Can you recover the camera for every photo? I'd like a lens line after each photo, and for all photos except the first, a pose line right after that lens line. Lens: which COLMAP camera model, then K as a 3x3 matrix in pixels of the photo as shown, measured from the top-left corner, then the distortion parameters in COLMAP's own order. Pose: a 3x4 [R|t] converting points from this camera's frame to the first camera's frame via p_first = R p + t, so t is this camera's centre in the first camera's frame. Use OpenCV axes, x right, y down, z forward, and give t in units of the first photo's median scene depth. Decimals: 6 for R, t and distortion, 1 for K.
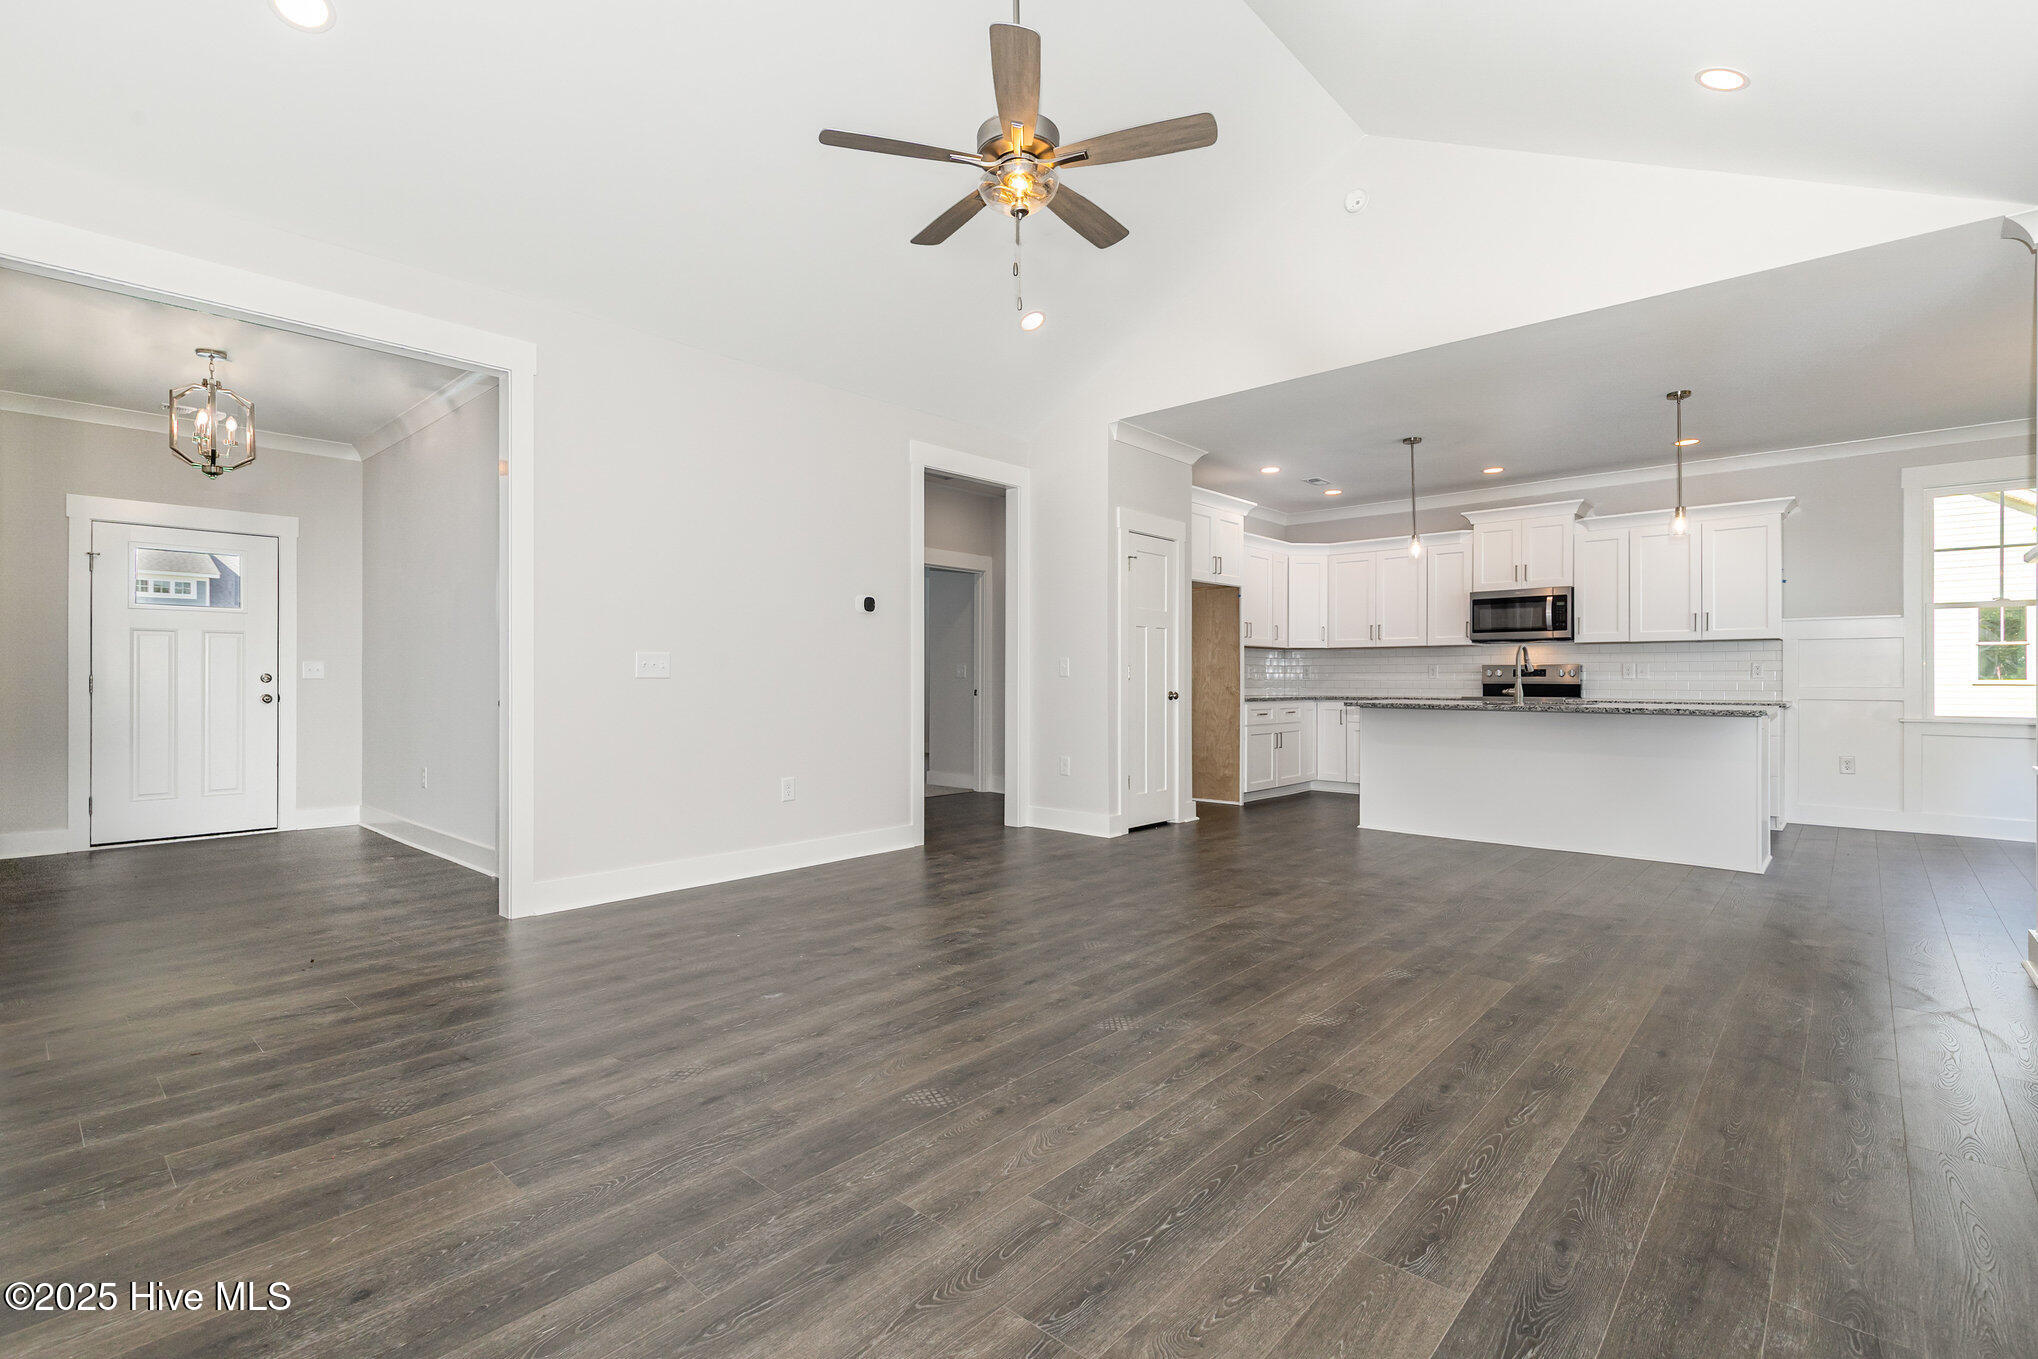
lens RADIAL K [[920.0, 0, 1015.4], [0, 920.0, 680.4], [0, 0, 1]] dist [0.007995, -0.000416]
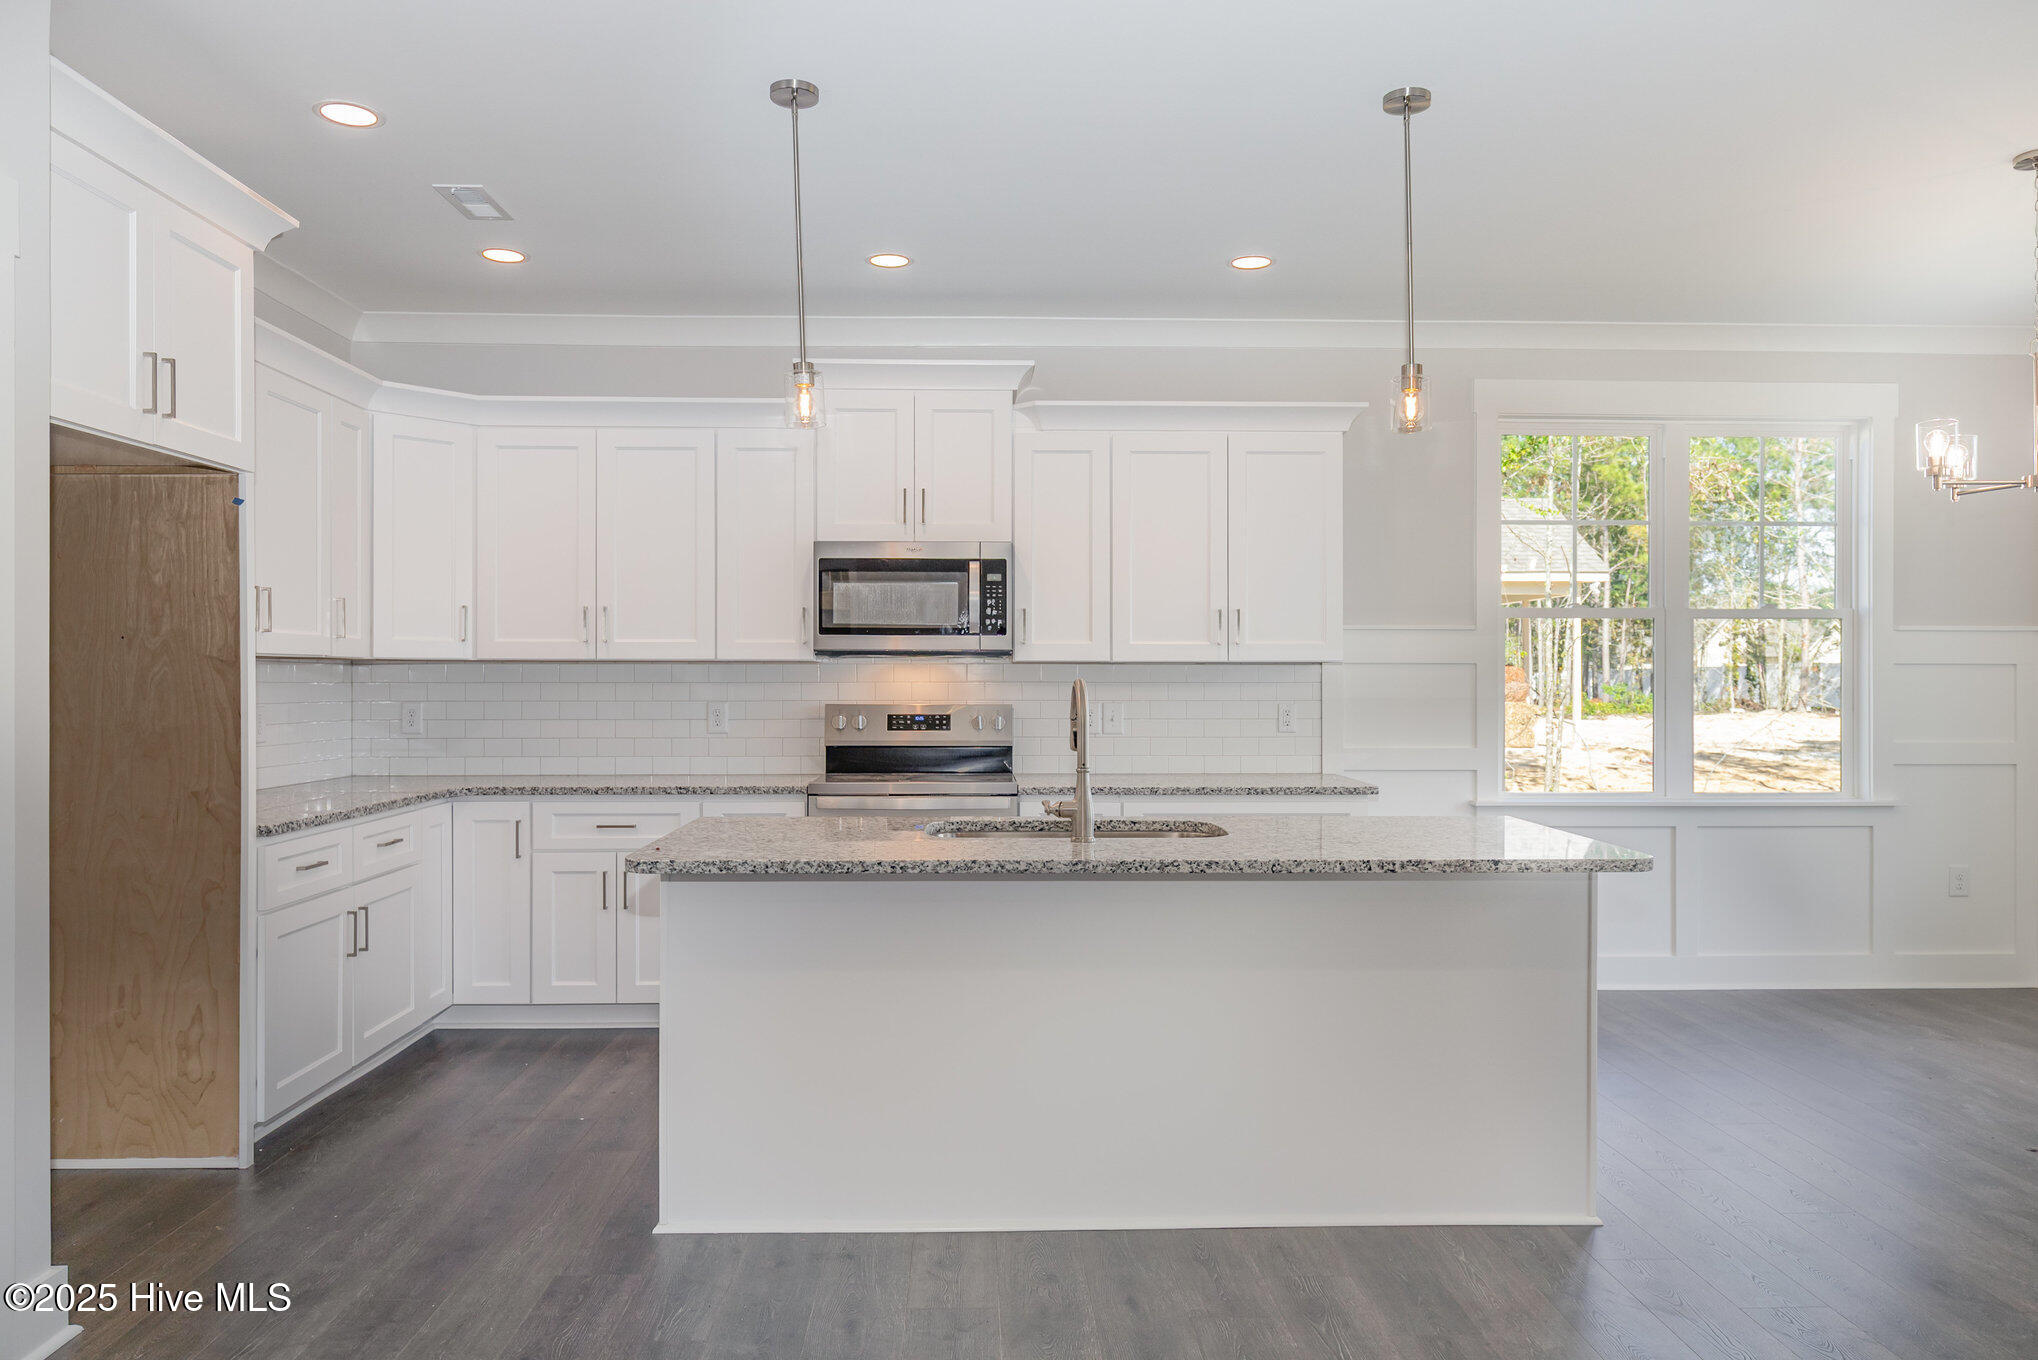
lens RADIAL K [[1400.0, 0, 1021.9], [0, 1400.0, 672.8], [0, 0, 1]] dist [-0.000015, -0.002563]
pose [[0.712981, 0.002099, 0.701181, 0.198514], [0.000808, 0.999992, -0.003815, -0.063064], [-0.701183, 0.003287, 0.712974, 0.946814]]
